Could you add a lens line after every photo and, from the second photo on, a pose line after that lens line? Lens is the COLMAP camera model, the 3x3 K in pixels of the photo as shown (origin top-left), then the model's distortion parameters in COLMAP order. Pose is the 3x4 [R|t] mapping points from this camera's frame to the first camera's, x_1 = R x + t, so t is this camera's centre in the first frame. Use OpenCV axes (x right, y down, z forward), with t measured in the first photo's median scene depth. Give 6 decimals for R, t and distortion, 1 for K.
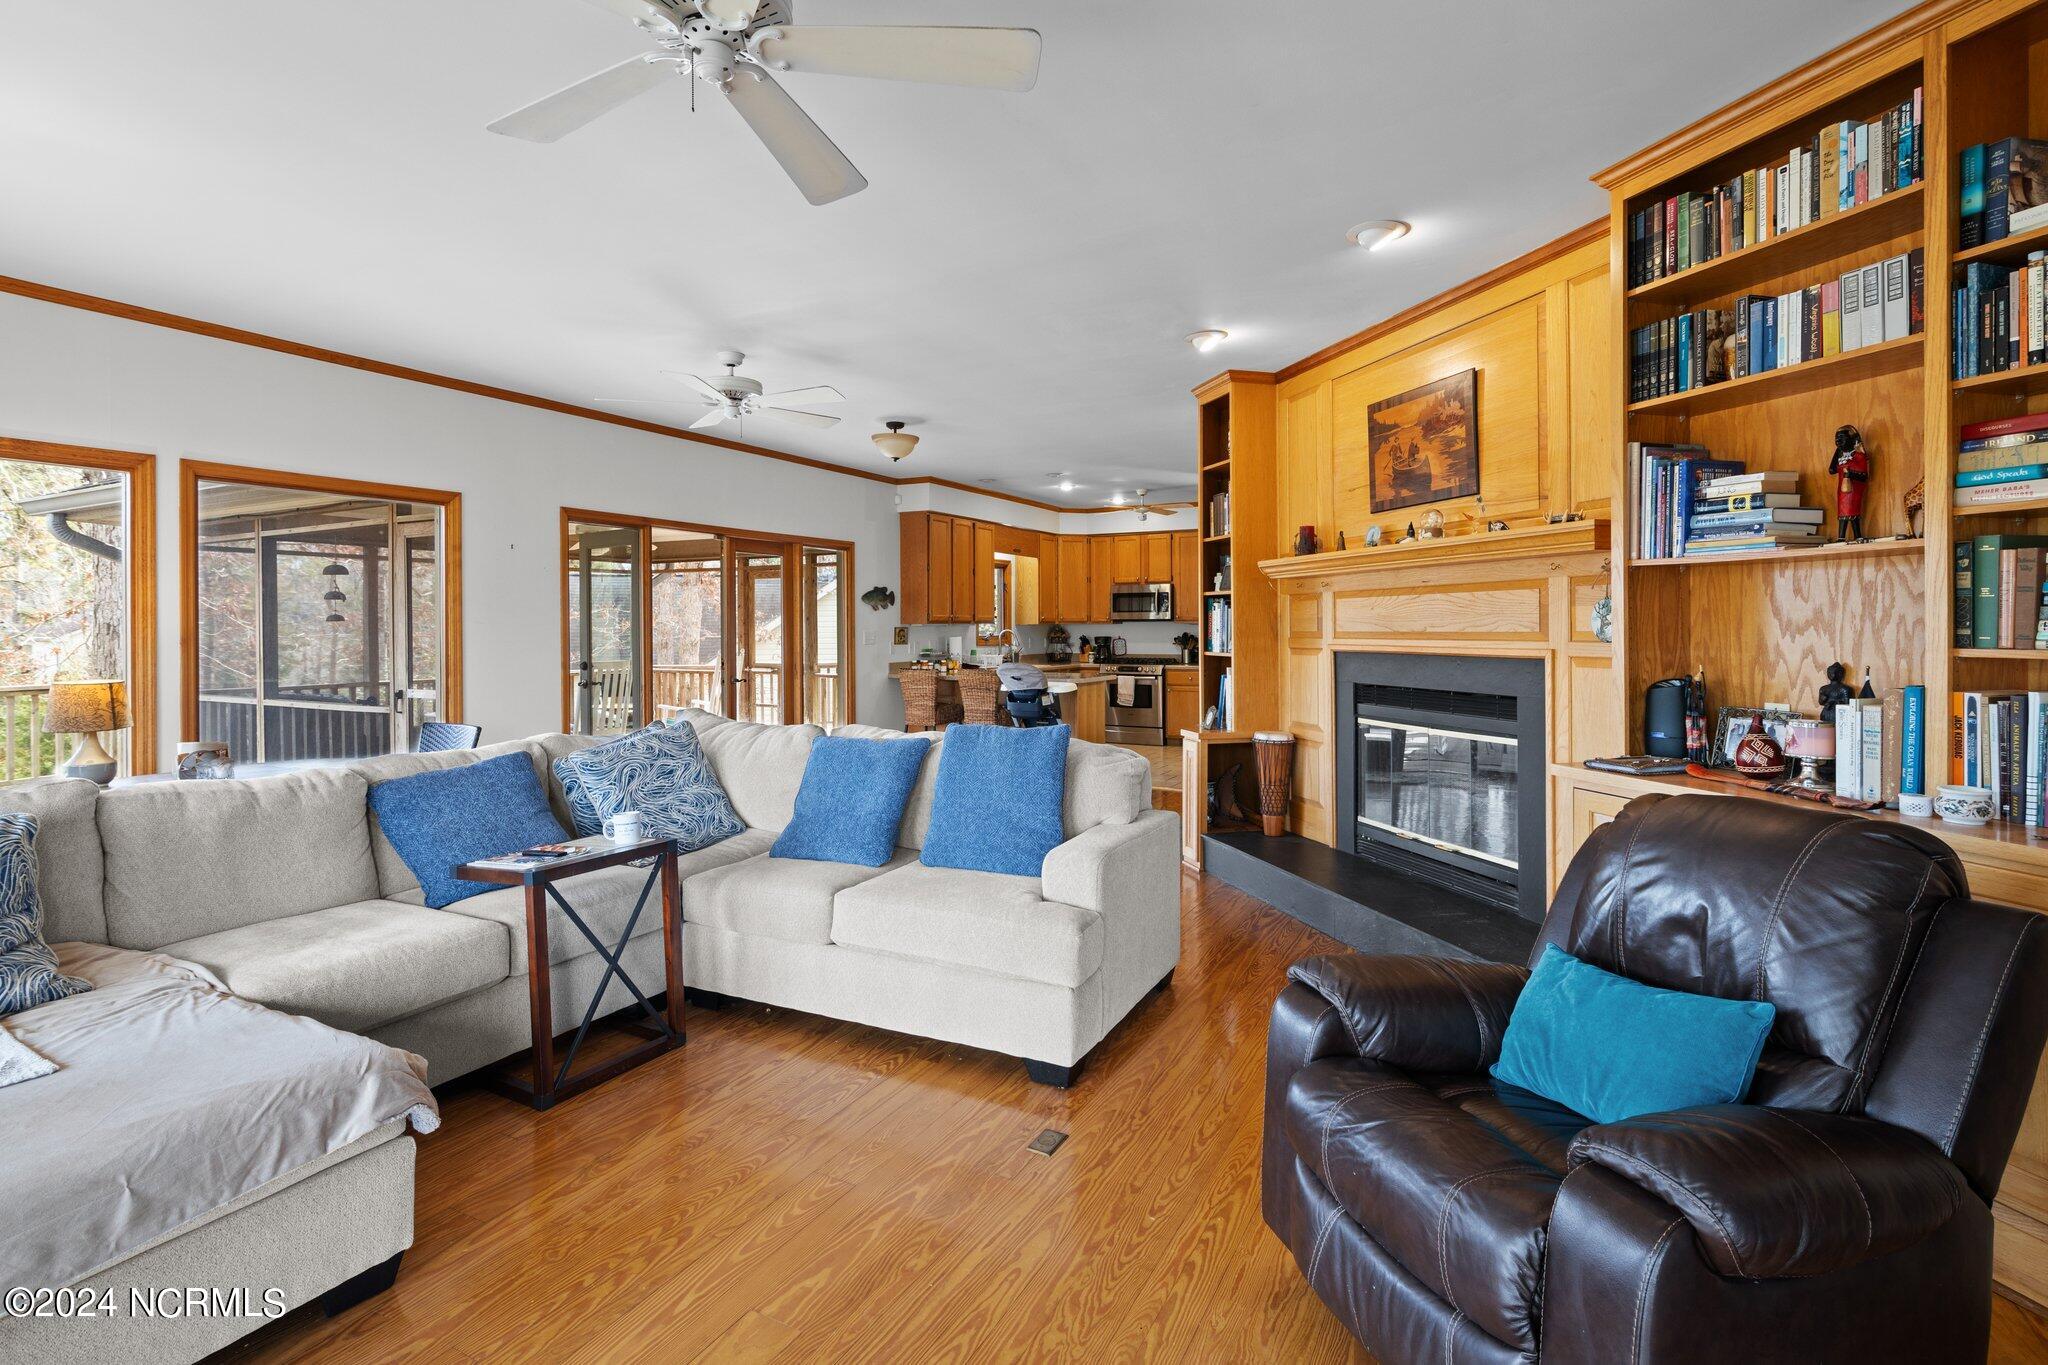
lens RADIAL K [[977.6, 0, 1022.4], [0, 977.6, 632.2], [0, 0, 1]] dist [0.000110, 0.000517]
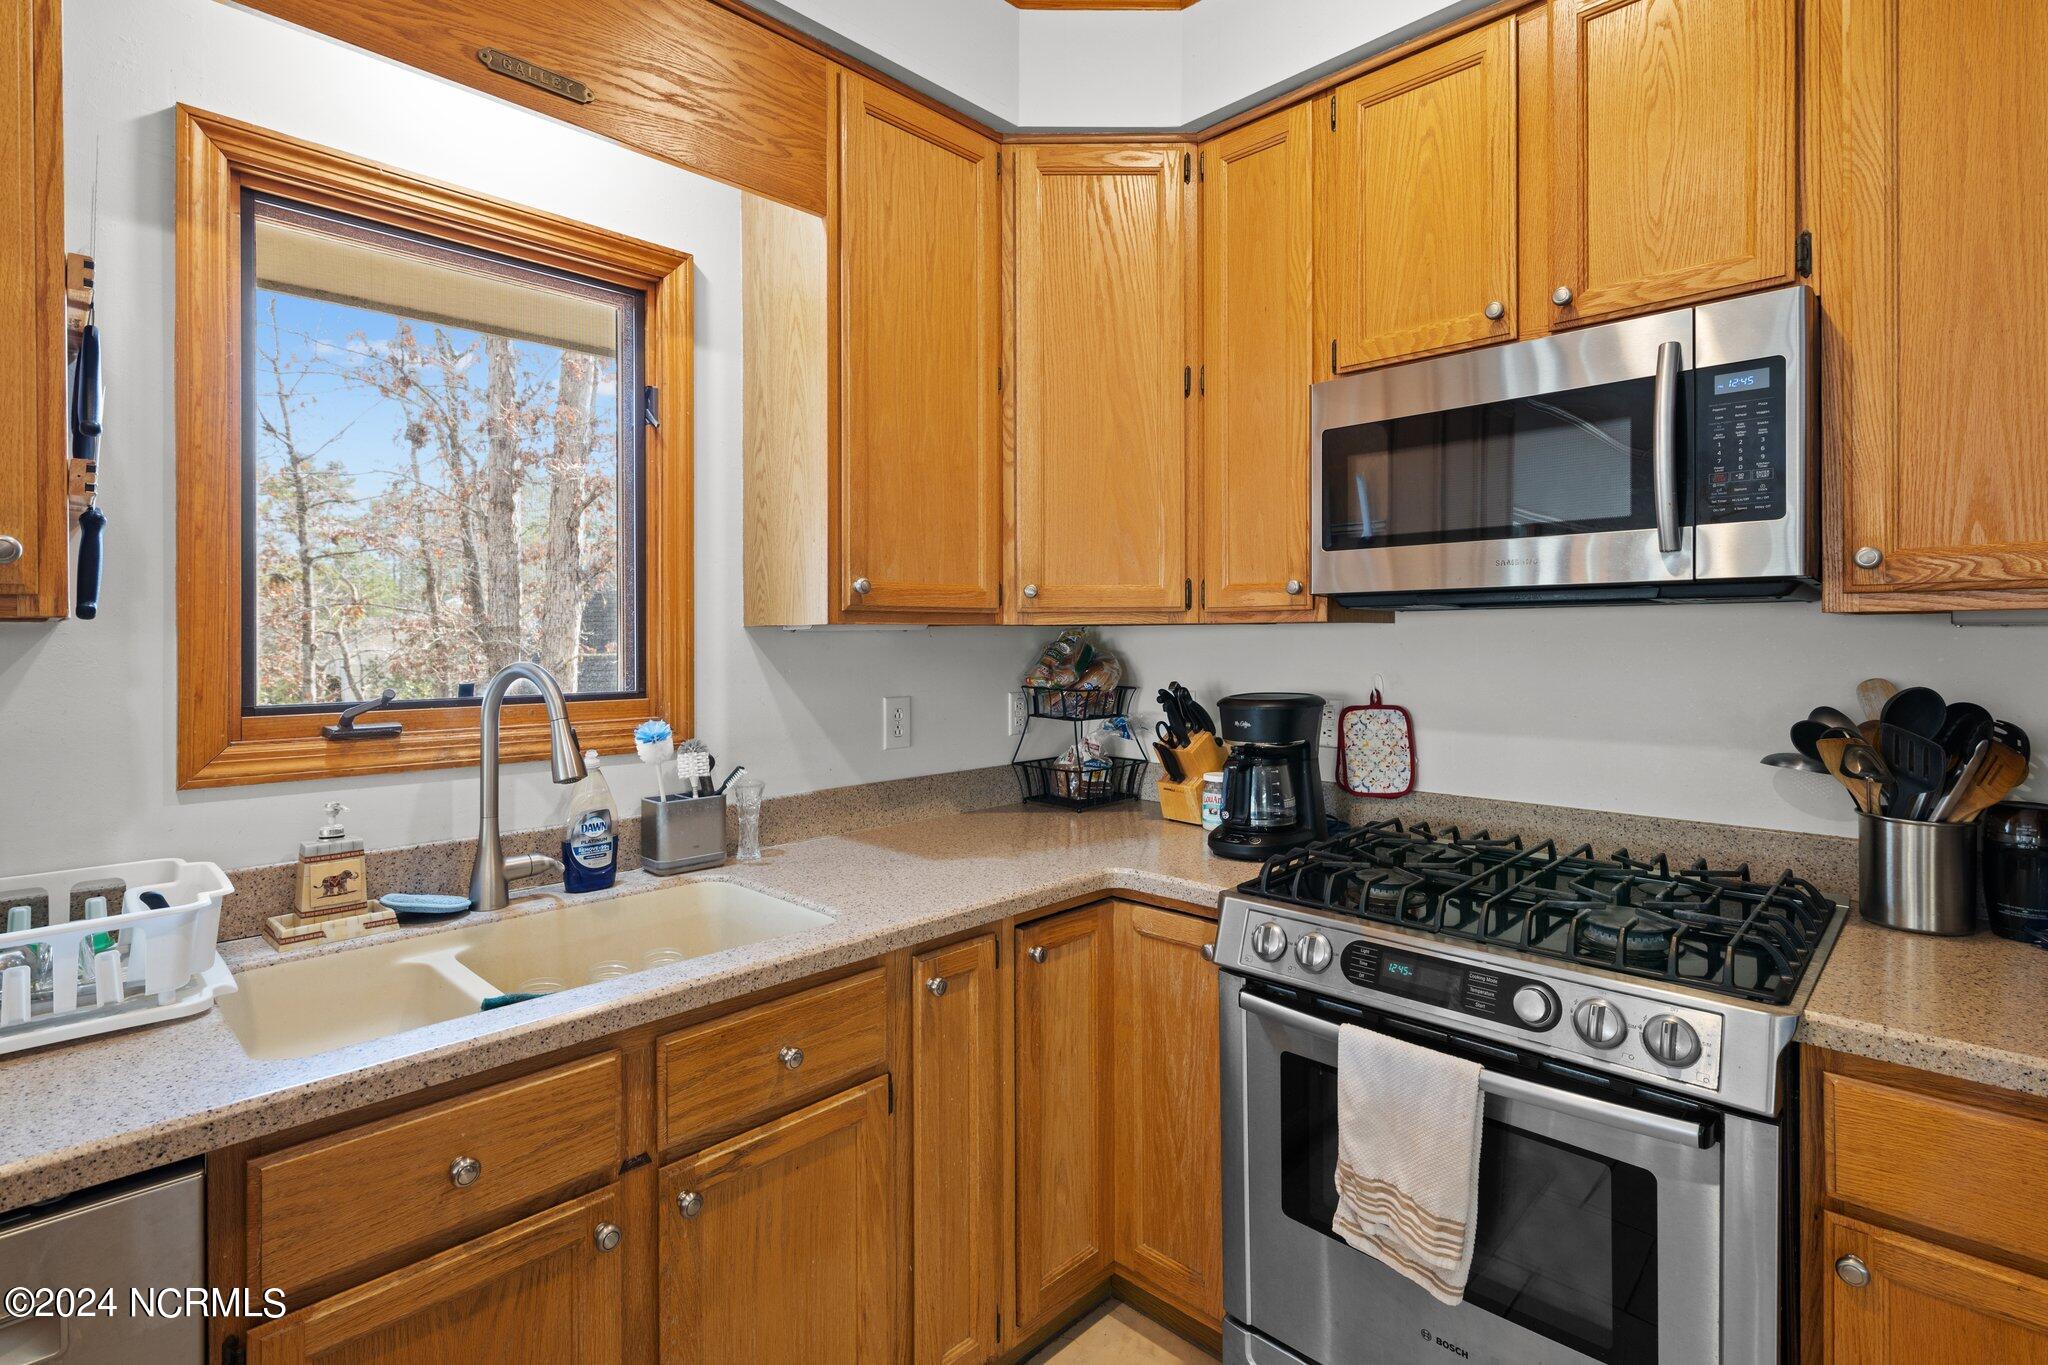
lens RADIAL K [[982.4, 0, 1023.2], [0, 982.4, 638.8], [0, 0, 1]] dist [0.001354, 0.000067]
pose [[0.959022, -0.000272, -0.283332, 0.093682], [-0.000463, 0.999997, -0.002528, -0.005494], [0.283331, 0.002556, 0.959019, 0.854678]]
